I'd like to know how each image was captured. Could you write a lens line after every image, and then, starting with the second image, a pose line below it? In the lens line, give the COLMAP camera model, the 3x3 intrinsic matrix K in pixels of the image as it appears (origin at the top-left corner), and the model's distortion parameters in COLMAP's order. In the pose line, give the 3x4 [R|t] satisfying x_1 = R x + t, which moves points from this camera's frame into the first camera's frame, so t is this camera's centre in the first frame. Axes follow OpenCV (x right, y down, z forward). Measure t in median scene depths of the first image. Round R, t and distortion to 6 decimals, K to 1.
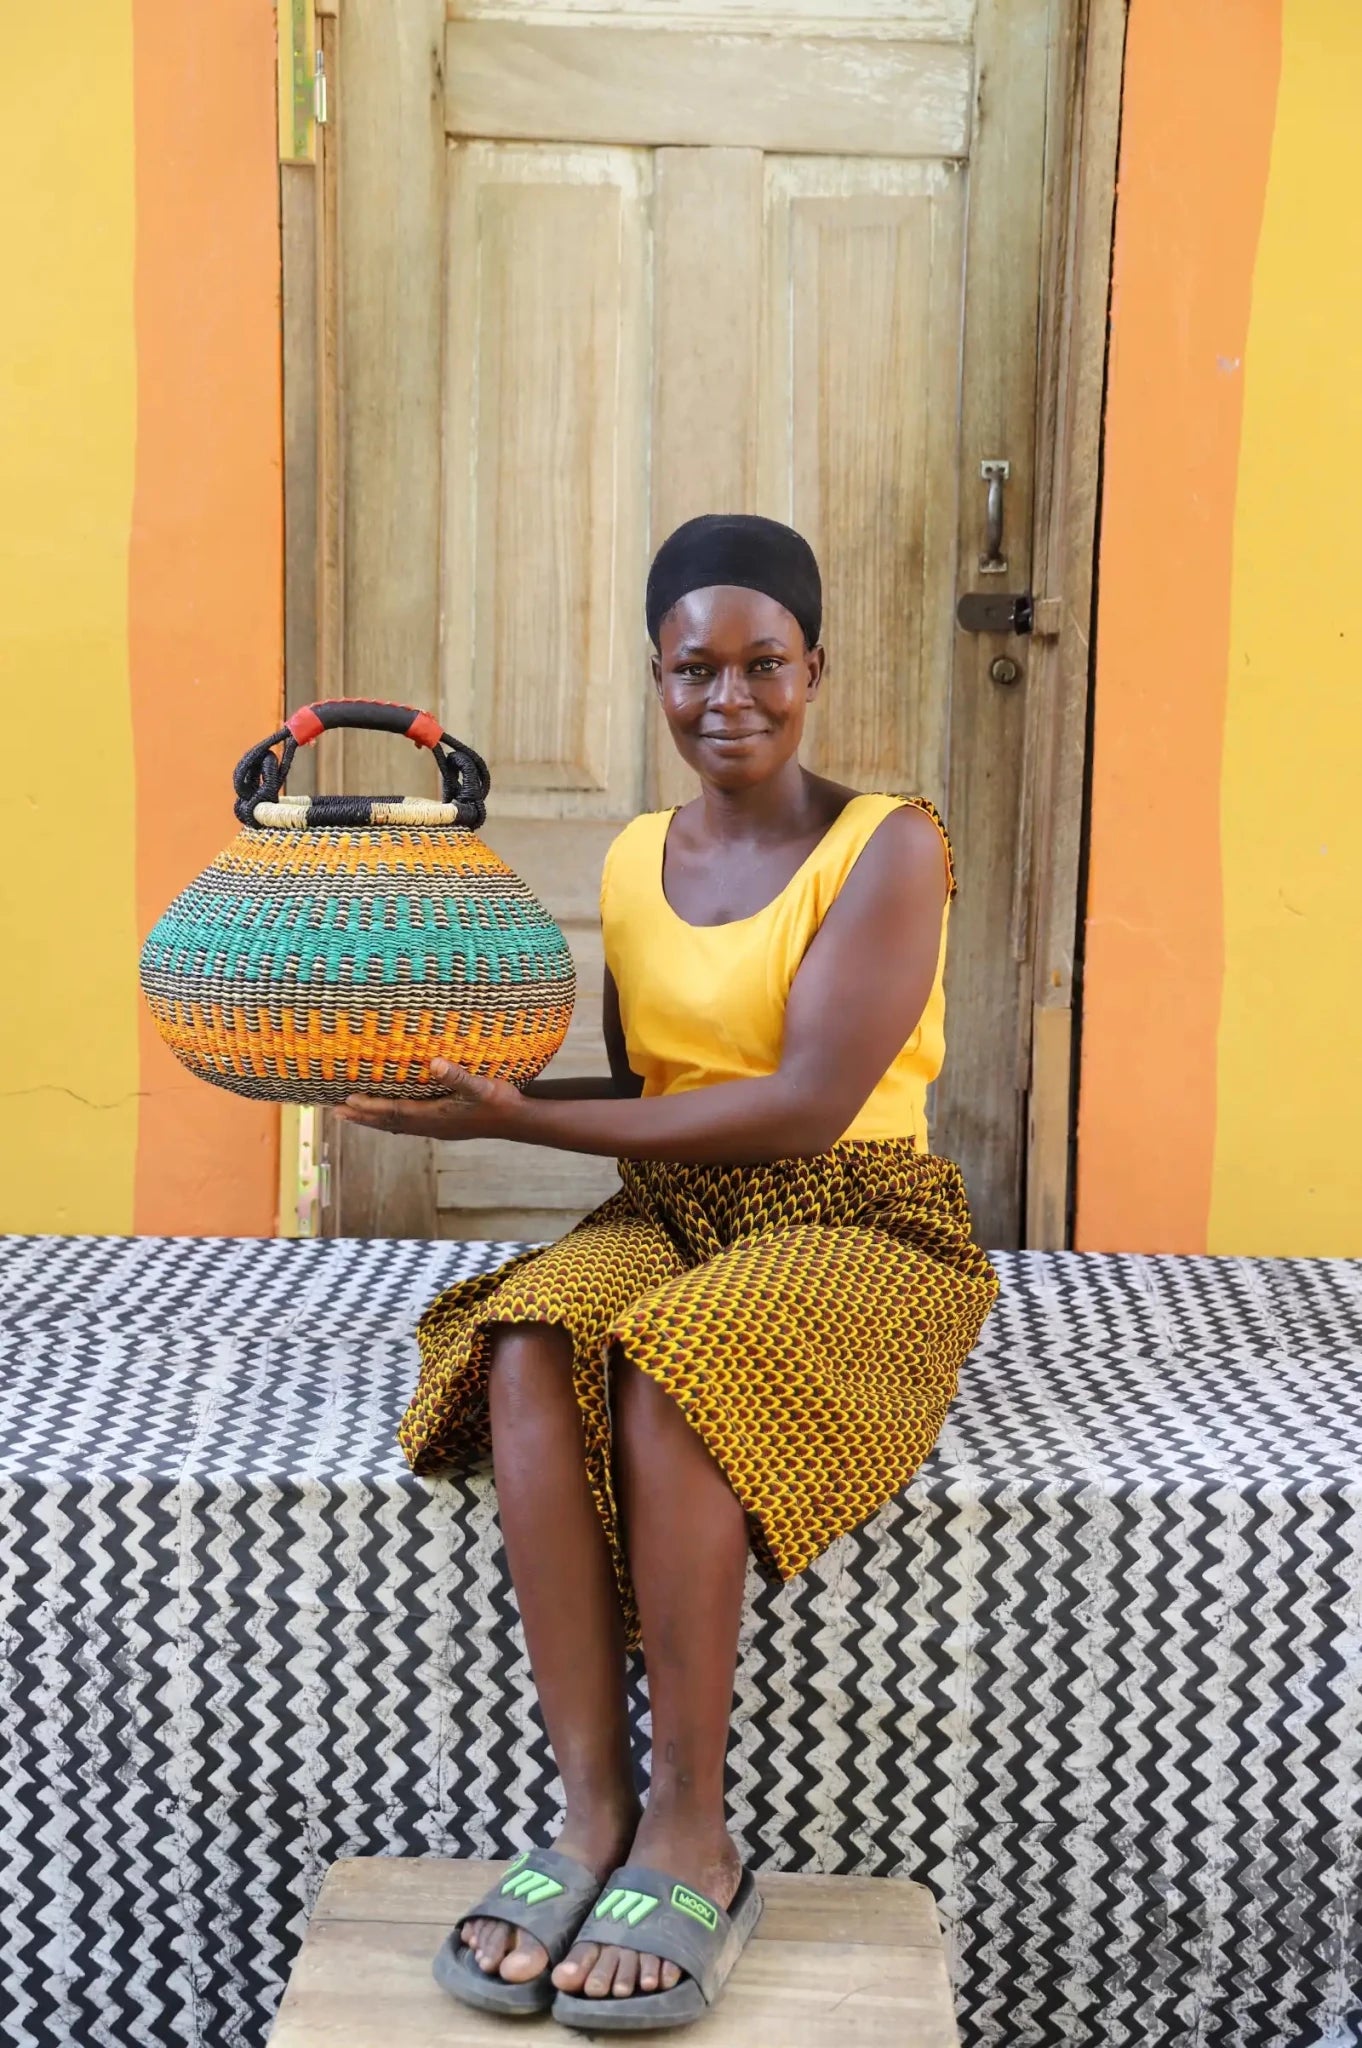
lens RADIAL K [[2220.4, 0, 670.1], [0, 2220.4, 1022.3], [0, 0, 1]] dist [-0.003317, 0.000000]
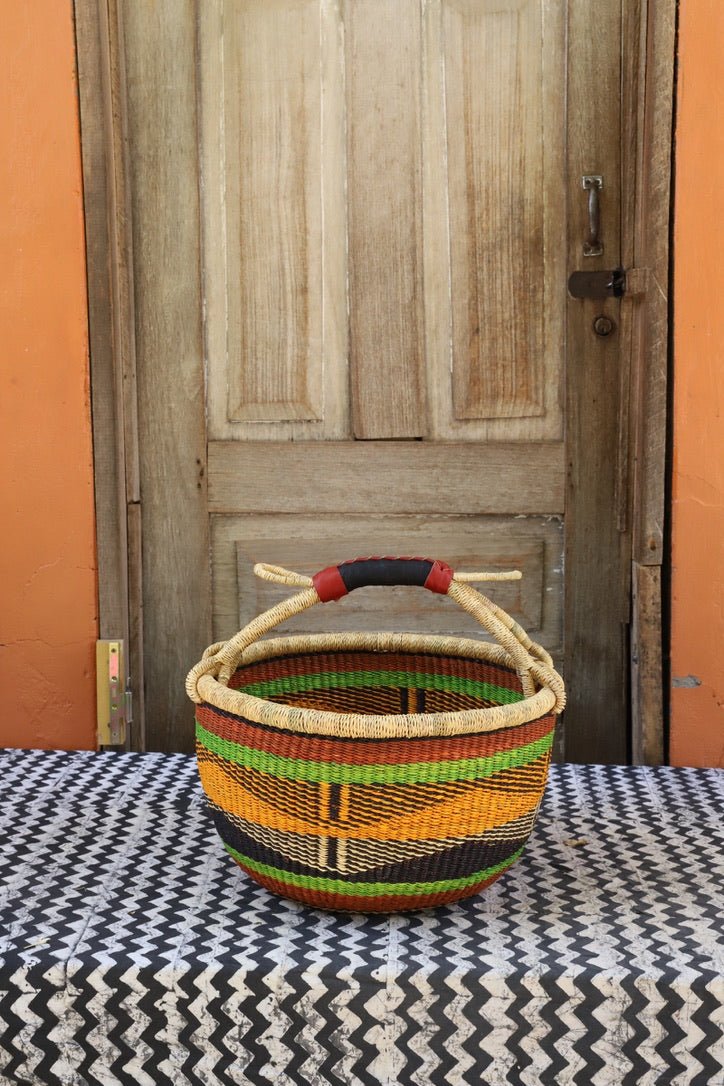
lens RADIAL K [[1050.6, 0, 370.2], [0, 1050.6, 542.1], [0, 0, 1]] dist [0.012120, 0.000000]
pose [[0.999032, -0.029211, -0.032875, 0.021385], [0.028062, 0.998997, -0.034895, -0.002743], [0.033862, 0.033939, 0.998850, 0.340925]]
